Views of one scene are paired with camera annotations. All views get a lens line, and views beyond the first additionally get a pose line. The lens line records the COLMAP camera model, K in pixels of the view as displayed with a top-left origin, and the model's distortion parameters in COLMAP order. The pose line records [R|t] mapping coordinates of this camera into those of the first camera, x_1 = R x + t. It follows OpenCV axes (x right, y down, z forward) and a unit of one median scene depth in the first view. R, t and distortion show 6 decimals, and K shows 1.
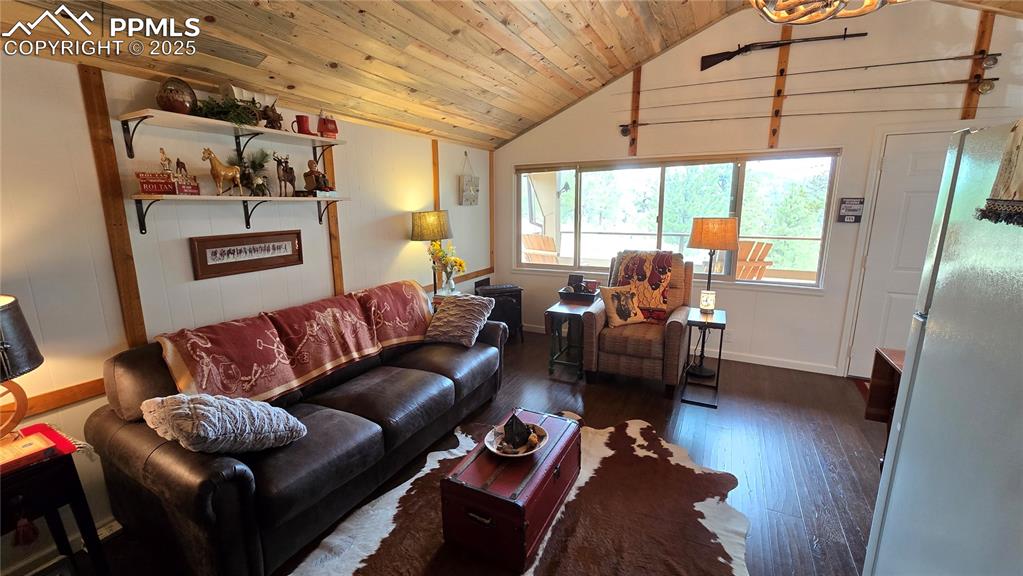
lens RADIAL K [[421.1, 0, 509.8], [0, 421.1, 286.6], [0, 0, 1]] dist [0.000026, -0.000330]
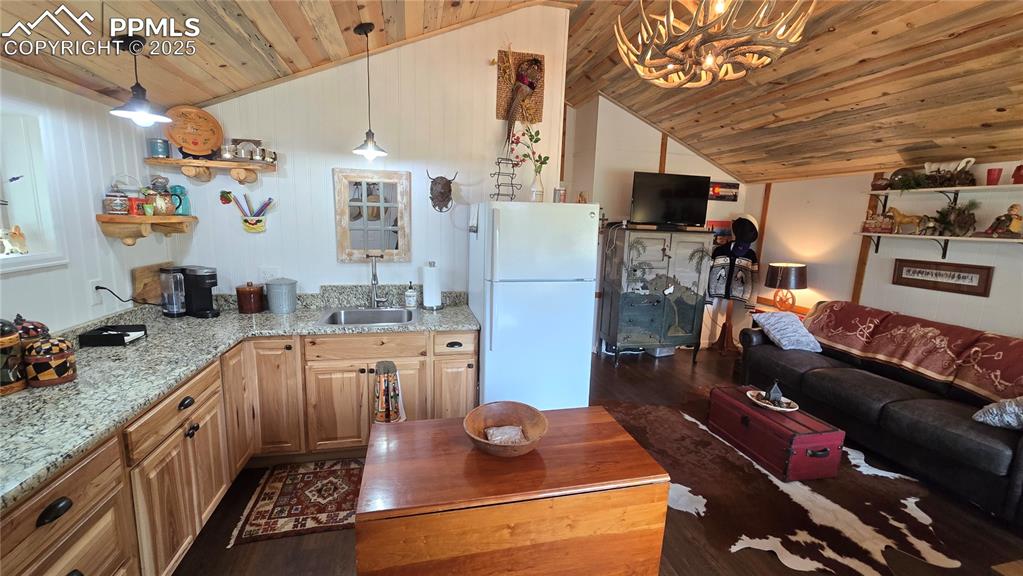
lens RADIAL K [[421.1, 0, 509.8], [0, 421.1, 286.6], [0, 0, 1]] dist [0.000026, -0.000330]
pose [[-0.765012, 0.083037, -0.638640, 0.936553], [-0.153553, 0.939535, 0.306097, -0.180473], [0.625442, 0.332233, -0.706005, 0.786916]]
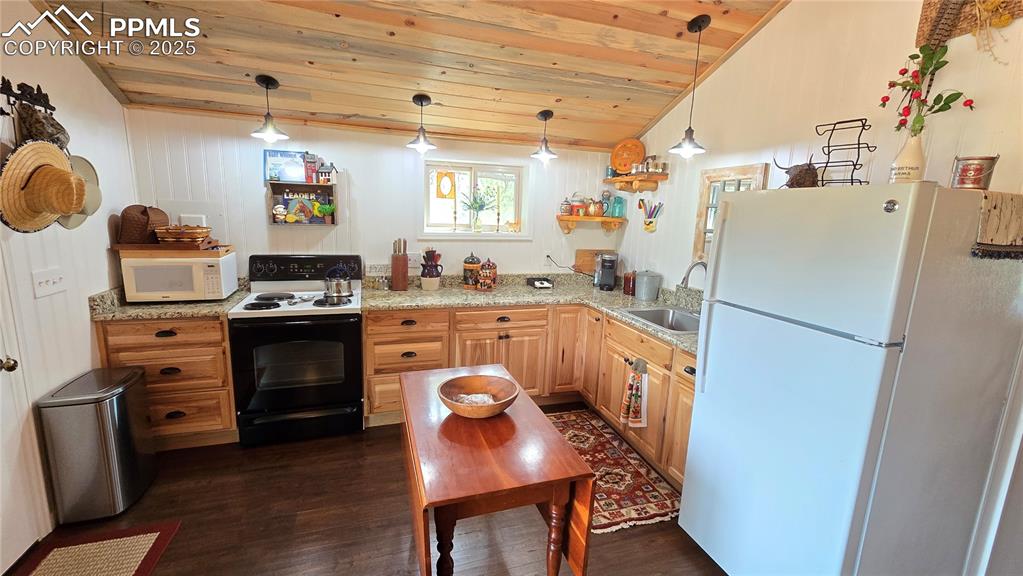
lens RADIAL K [[421.1, 0, 509.8], [0, 421.1, 286.6], [0, 0, 1]] dist [0.000026, -0.000330]
pose [[-0.709188, -0.150384, 0.688794, 0.314616], [0.100830, 0.945307, 0.310205, -0.171635], [-0.697772, 0.289445, -0.655237, 0.781406]]
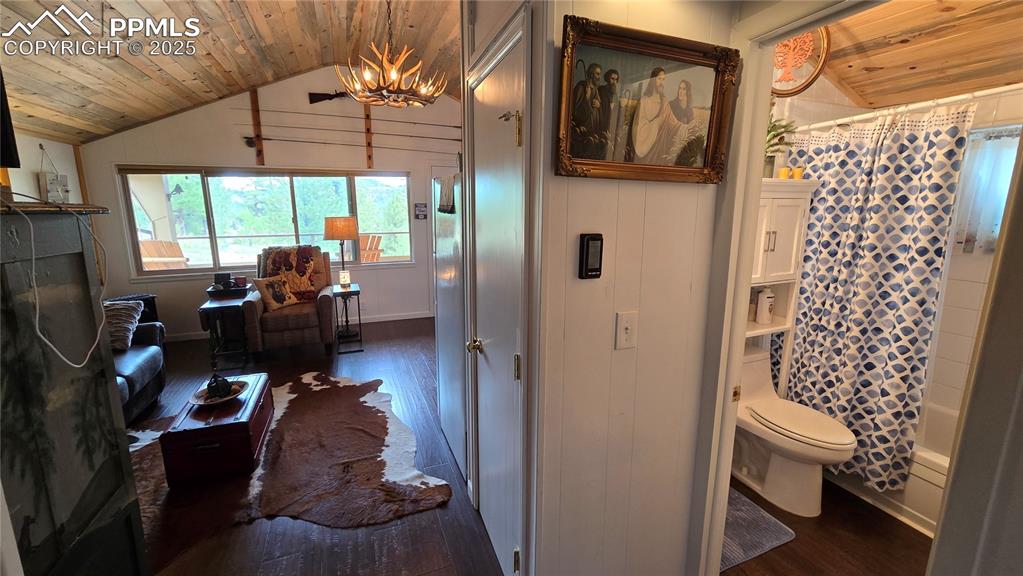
lens RADIAL K [[421.1, 0, 509.8], [0, 421.1, 286.6], [0, 0, 1]] dist [0.000026, -0.000330]
pose [[0.666823, -0.134860, 0.732912, -0.170346], [0.141595, 0.988501, 0.053062, 0.061741], [-0.731641, 0.068394, 0.678251, -0.302227]]
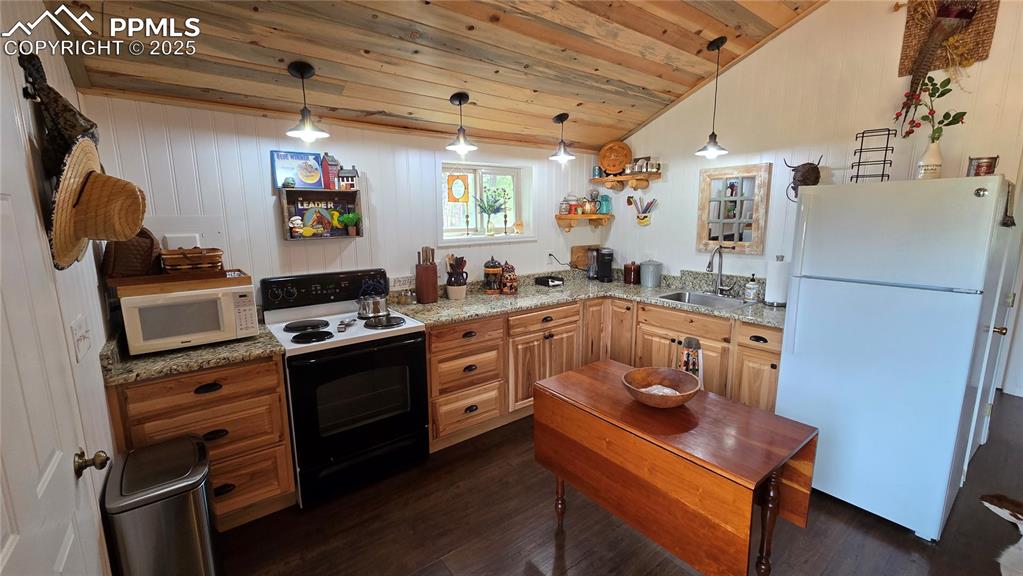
lens RADIAL K [[421.1, 0, 509.8], [0, 421.1, 286.6], [0, 0, 1]] dist [0.000026, -0.000330]
pose [[-0.901652, -0.065343, 0.427498, 0.617545], [0.092233, 0.936721, 0.337709, -0.207262], [-0.422513, 0.343925, -0.838569, 0.989800]]
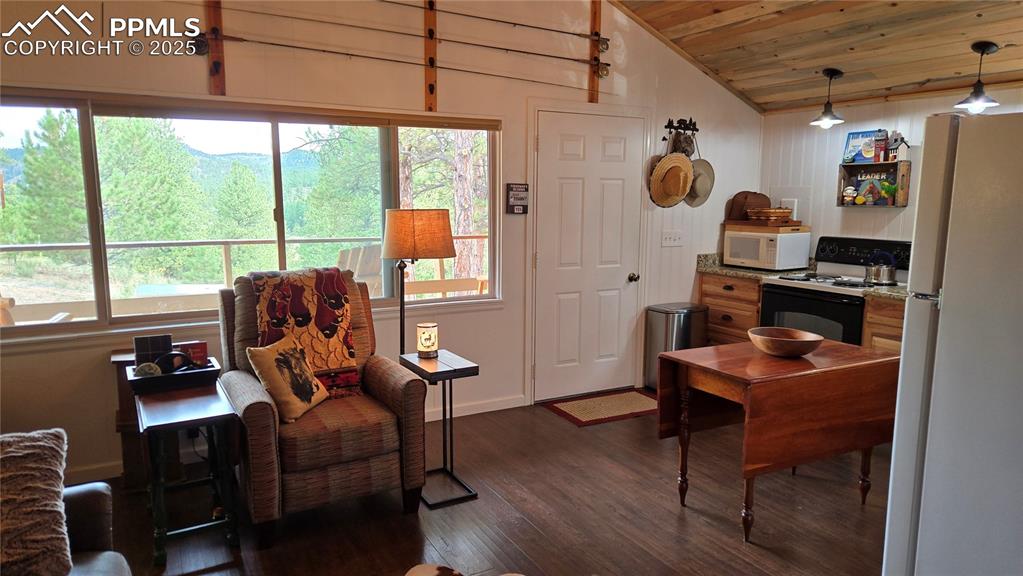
lens RADIAL K [[685.2, 0, 517.8], [0, 685.2, 288.7], [0, 0, 1]] dist [0.056913, -0.002338]
pose [[0.553749, -0.107946, 0.825657, -0.292674], [0.151791, 0.988034, 0.027372, -0.046540], [-0.818732, 0.110170, 0.563507, 0.278092]]
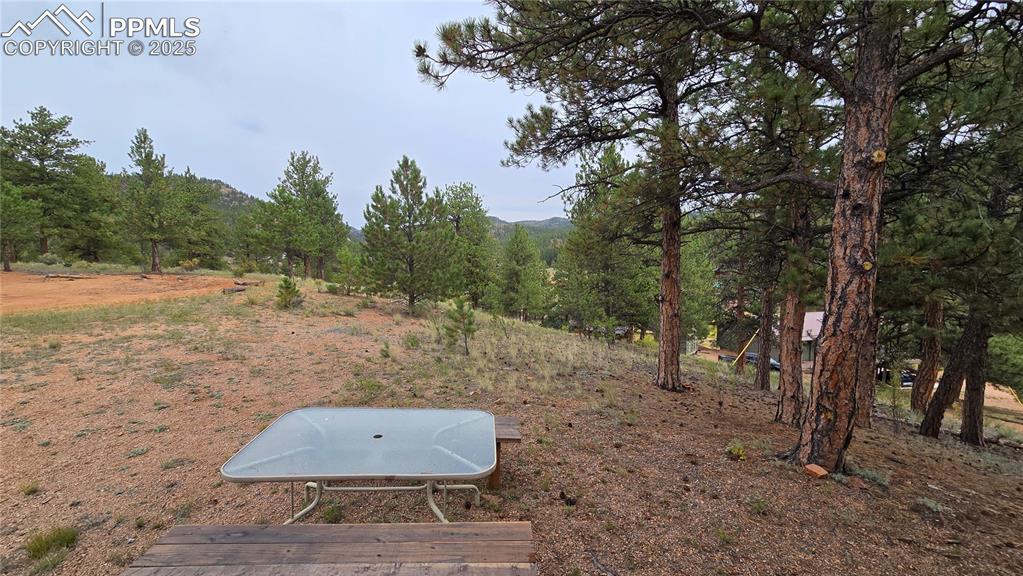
lens RADIAL K [[421.1, 0, 509.8], [0, 421.1, 286.6], [0, 0, 1]] dist [0.000026, -0.000330]
pose [[0.840261, -0.067493, 0.537964, 0.920929], [0.117613, 0.991285, -0.059336, -0.343932], [-0.529271, 0.113129, 0.840877, 1.733398]]
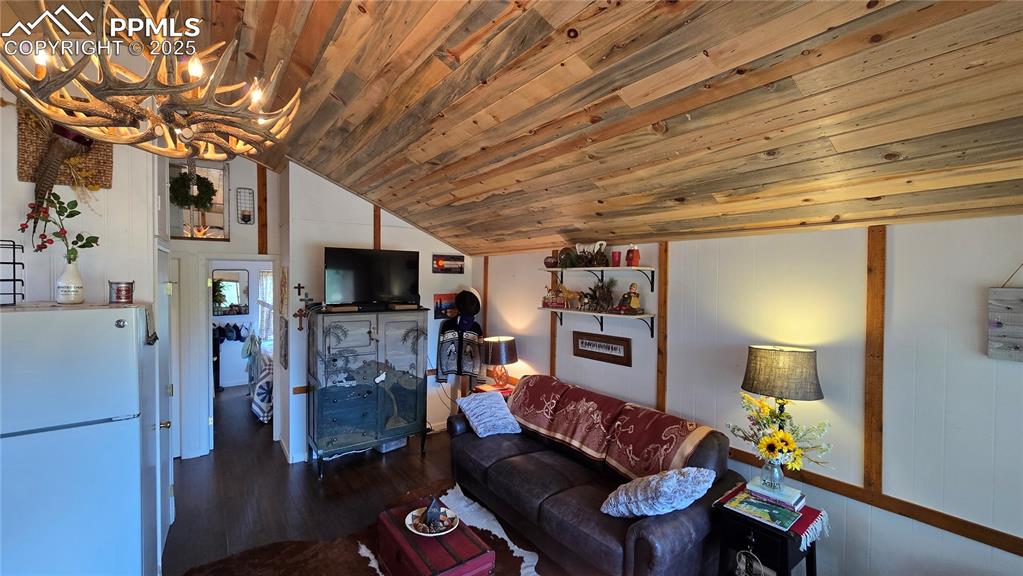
lens RADIAL K [[421.1, 0, 509.8], [0, 421.1, 286.6], [0, 0, 1]] dist [0.000026, -0.000330]
pose [[-0.456641, 0.018229, -0.889464, 0.580392], [-0.175529, 0.978291, 0.110164, -0.278946], [0.872163, 0.206432, -0.443528, 0.945098]]
